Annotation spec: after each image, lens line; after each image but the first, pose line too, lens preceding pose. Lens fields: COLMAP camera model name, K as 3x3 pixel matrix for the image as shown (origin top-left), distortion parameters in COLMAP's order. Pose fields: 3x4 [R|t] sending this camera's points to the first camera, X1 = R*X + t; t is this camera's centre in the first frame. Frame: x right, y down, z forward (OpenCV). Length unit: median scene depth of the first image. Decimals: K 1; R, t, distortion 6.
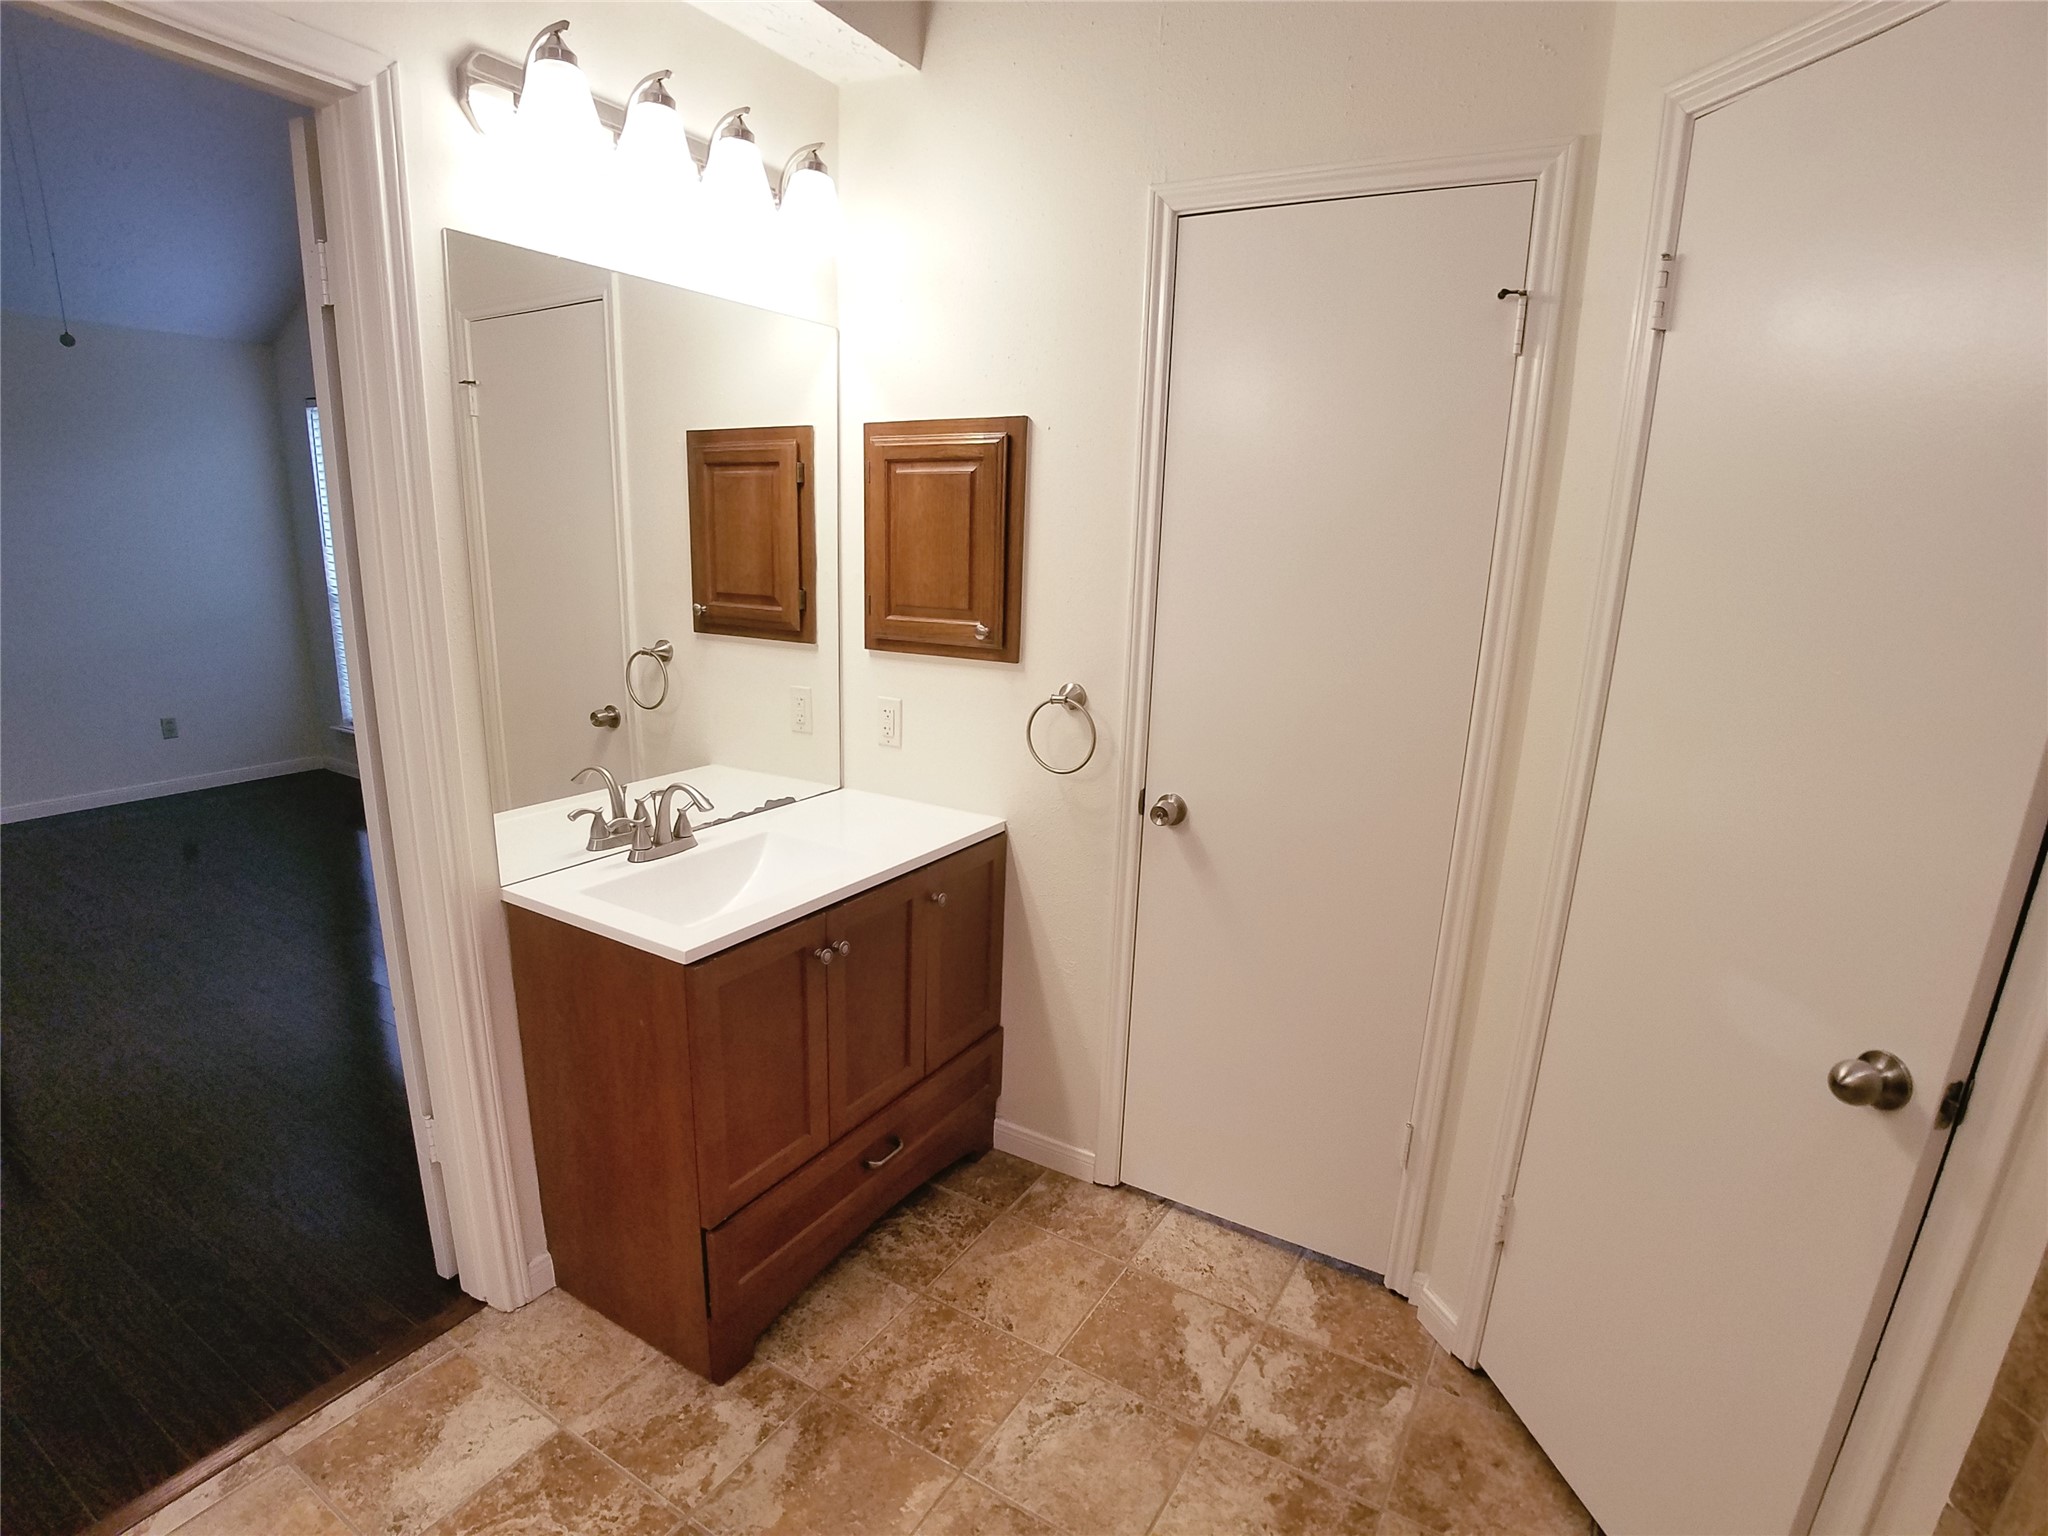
lens RADIAL K [[1044.0, 0, 1031.6], [0, 1044.0, 805.1], [0, 0, 1]] dist [-0.073948, 0.016177]
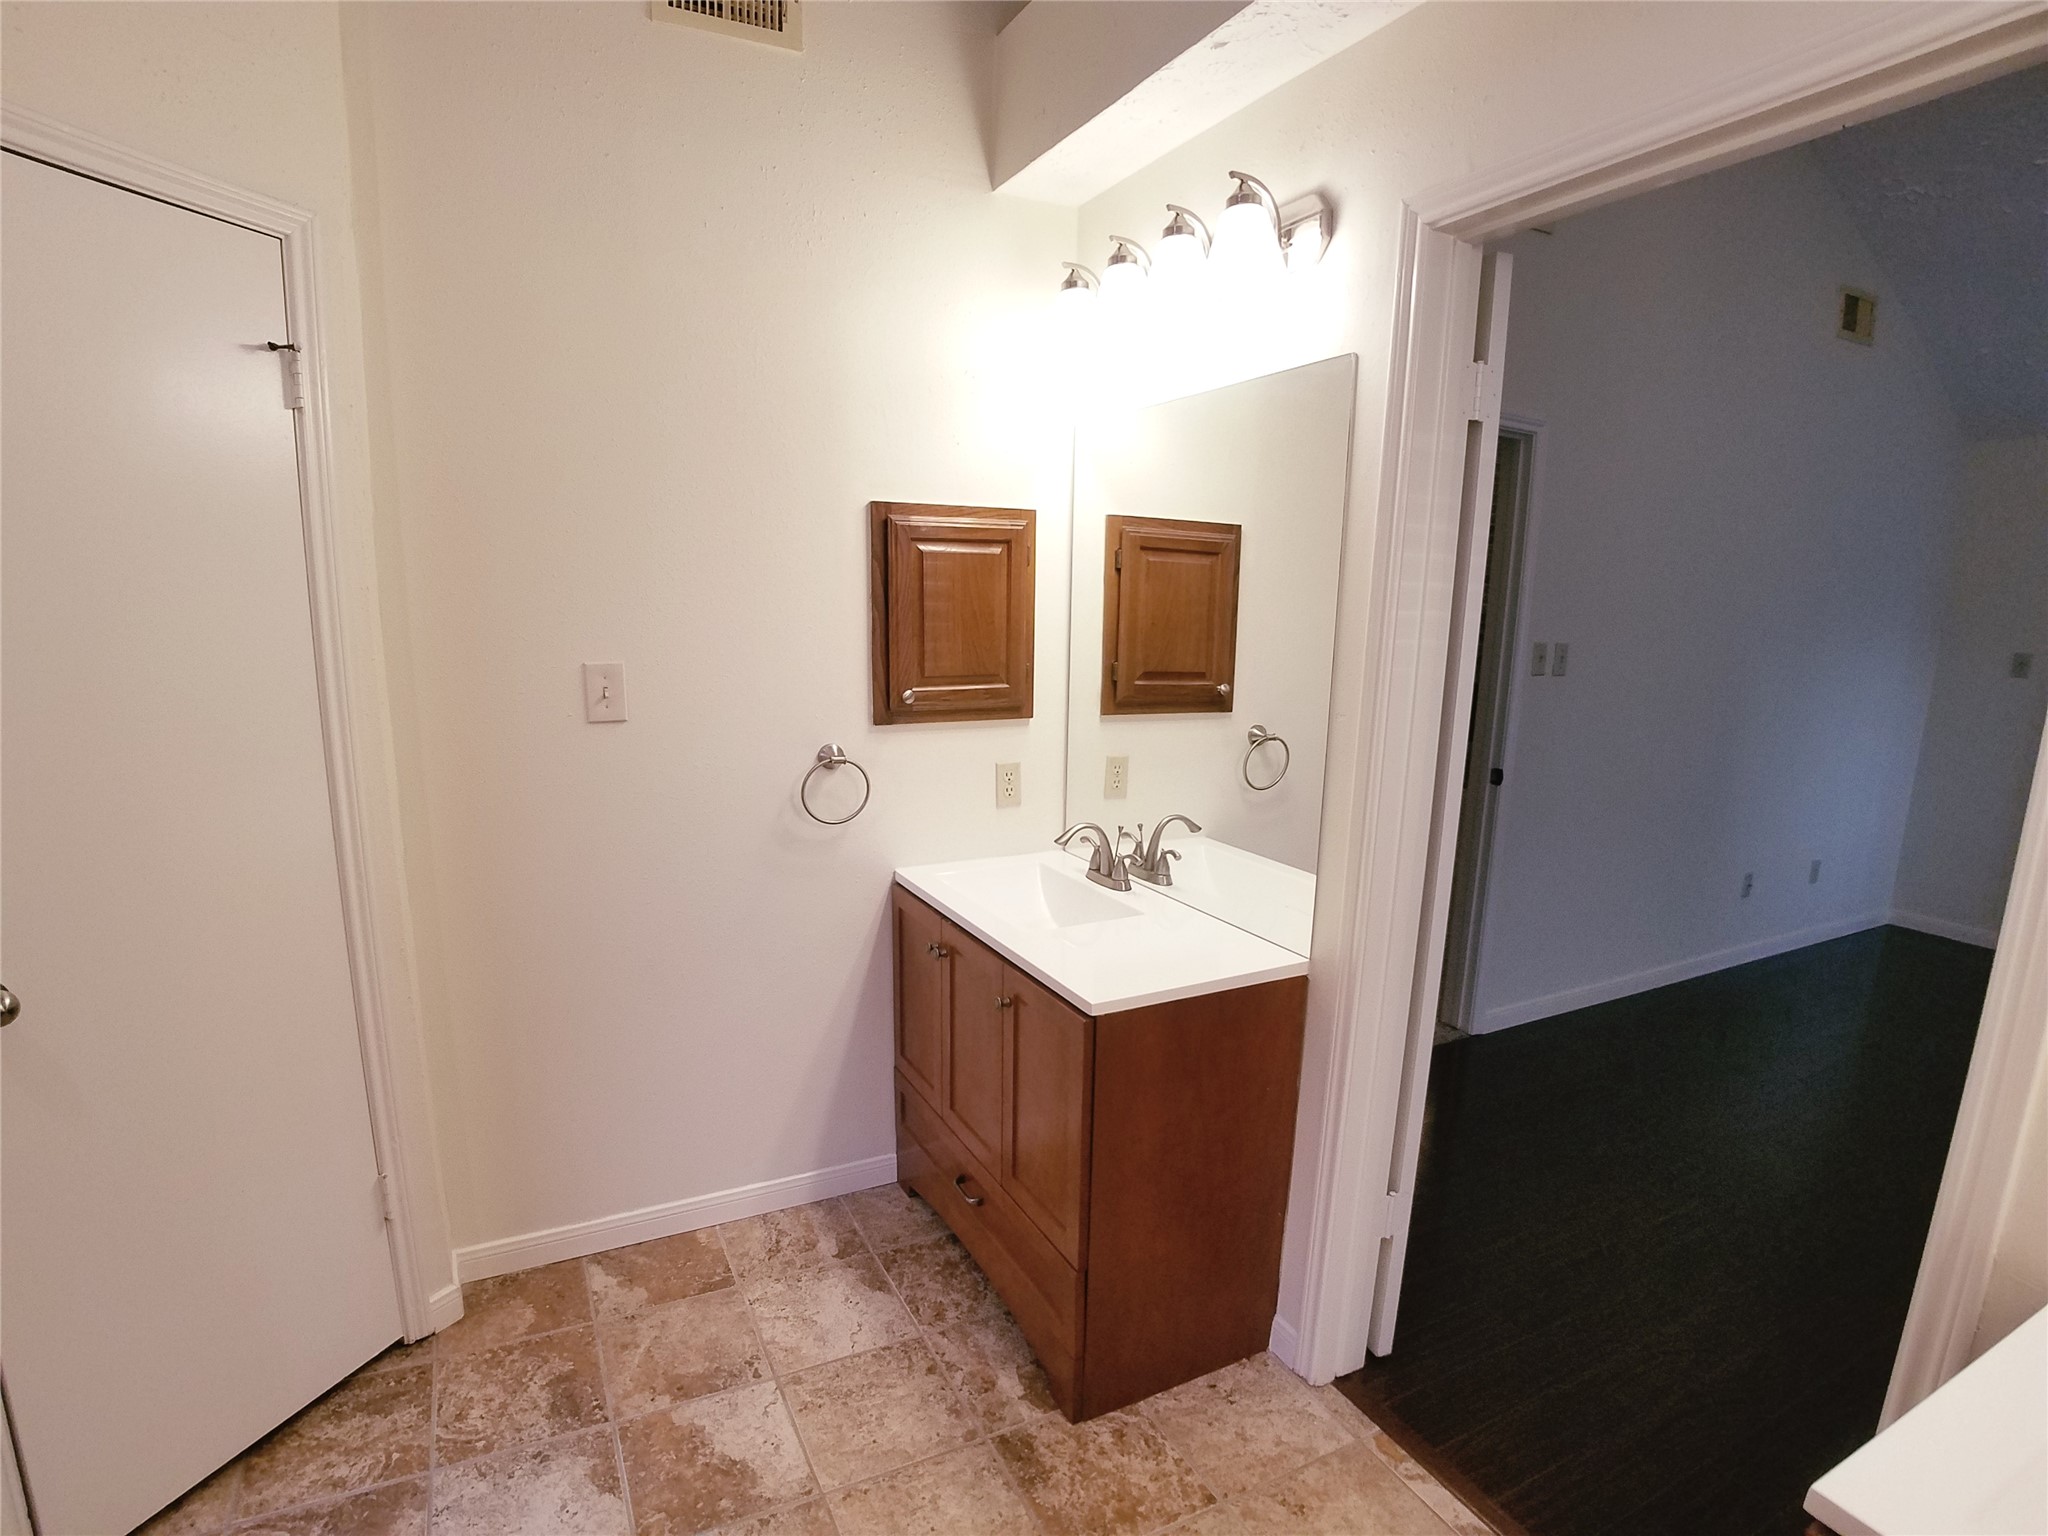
lens RADIAL K [[1044.0, 0, 1031.6], [0, 1044.0, 805.1], [0, 0, 1]] dist [-0.073948, 0.016177]
pose [[-0.526965, 0.120497, -0.841302, 0.177293], [-0.264887, 0.917304, 0.297300, -0.162596], [0.807554, 0.379517, -0.451469, 0.575007]]
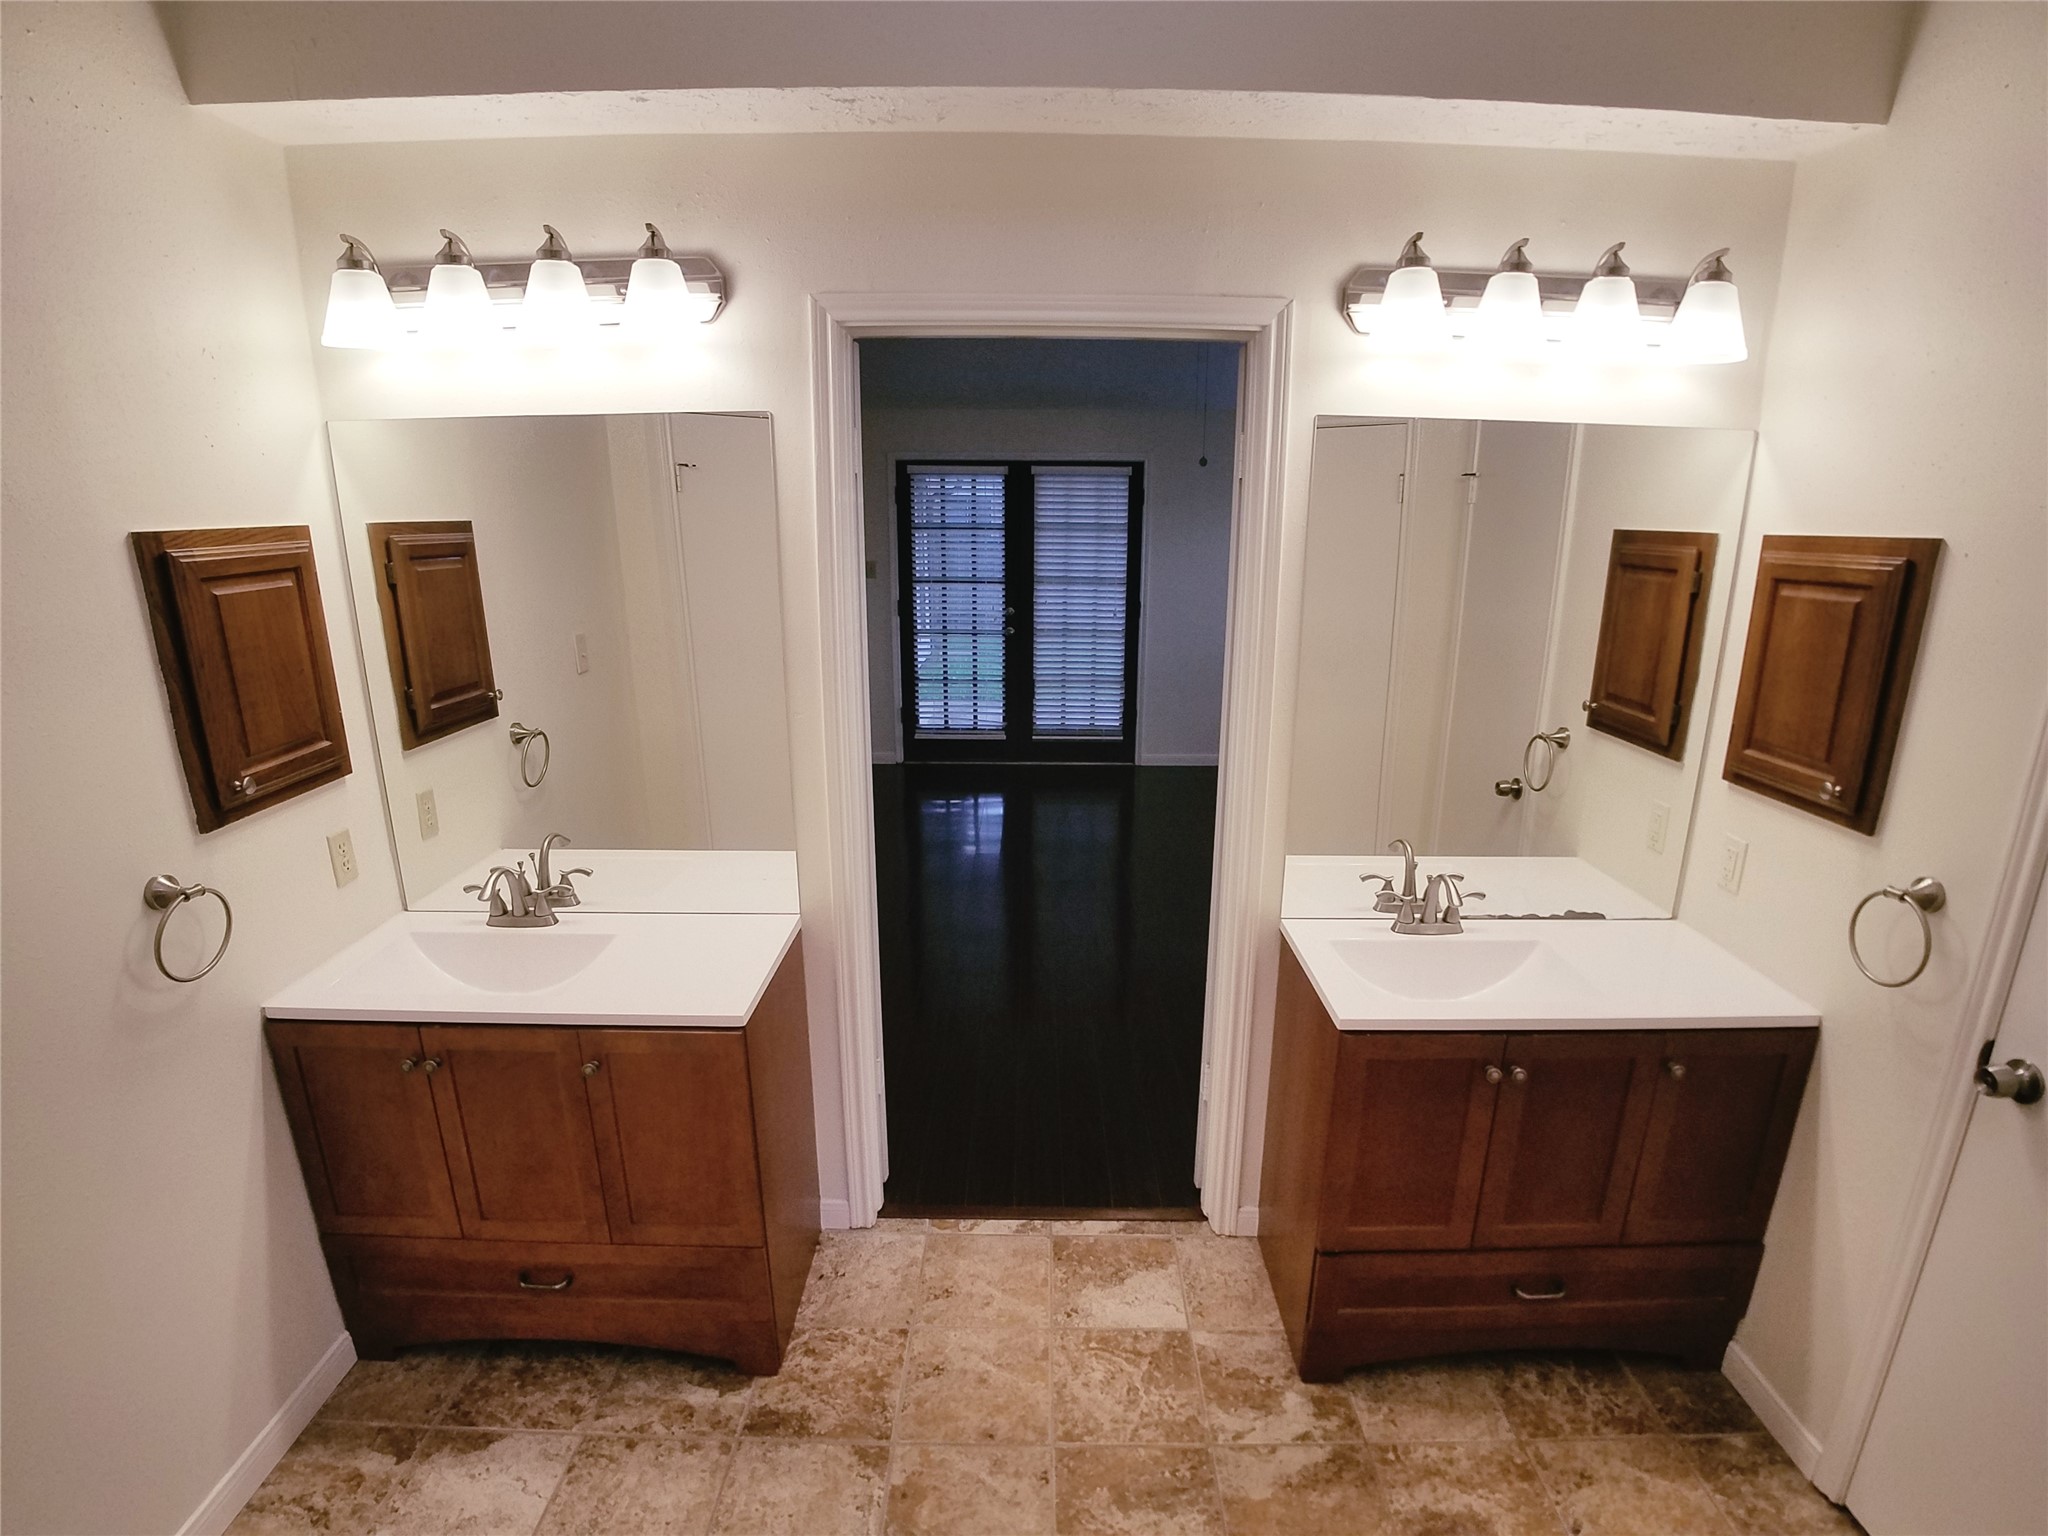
lens RADIAL K [[1044.0, 0, 1031.6], [0, 1044.0, 805.1], [0, 0, 1]] dist [-0.073948, 0.016177]
pose [[0.507253, 0.204210, -0.837253, 0.315700], [-0.208660, 0.971716, 0.110589, -0.113850], [0.836155, 0.118605, 0.535516, 0.029622]]
